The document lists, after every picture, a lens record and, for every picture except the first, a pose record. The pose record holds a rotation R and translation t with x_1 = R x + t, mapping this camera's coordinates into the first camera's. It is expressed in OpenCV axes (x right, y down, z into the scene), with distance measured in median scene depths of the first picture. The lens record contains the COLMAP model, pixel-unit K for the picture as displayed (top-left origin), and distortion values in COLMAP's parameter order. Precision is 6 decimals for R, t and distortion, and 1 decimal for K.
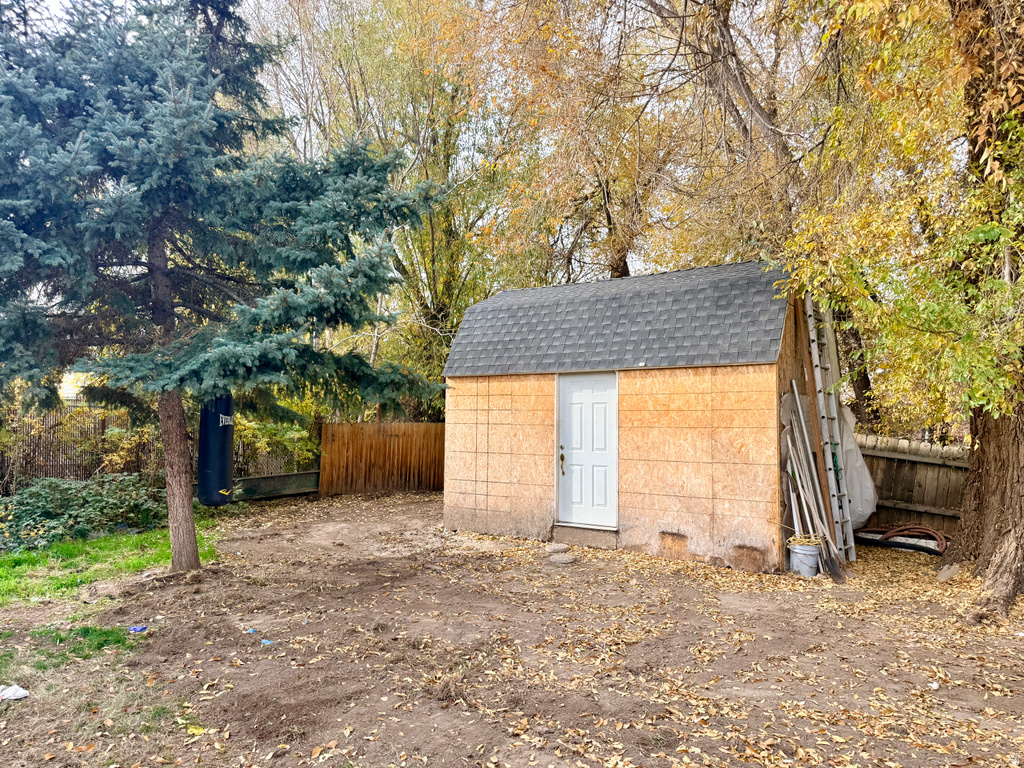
lens RADIAL K [[715.3, 0, 507.6], [0, 715.3, 381.8], [0, 0, 1]] dist [0.035710, -0.037623]
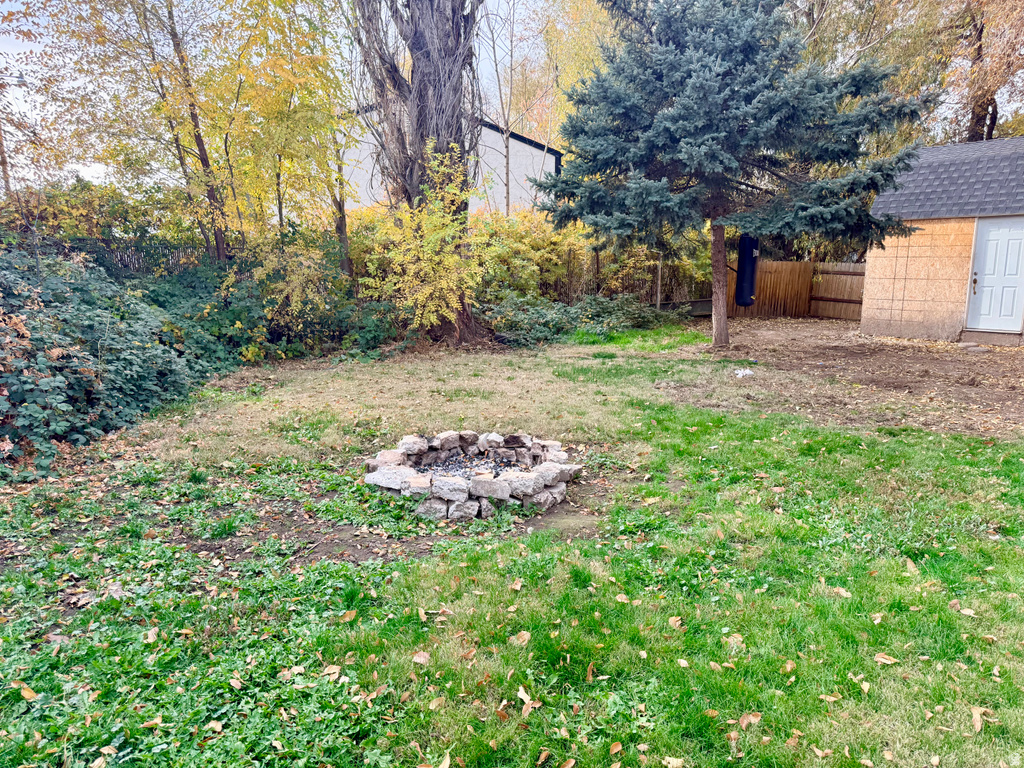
lens RADIAL K [[715.3, 0, 513.5], [0, 715.3, 391.9], [0, 0, 1]] dist [0.035710, -0.037623]
pose [[0.938020, 0.058505, -0.341608, -0.261469], [0.018883, 0.975558, 0.218928, -0.004834], [0.346066, -0.211809, 0.913989, -0.584525]]
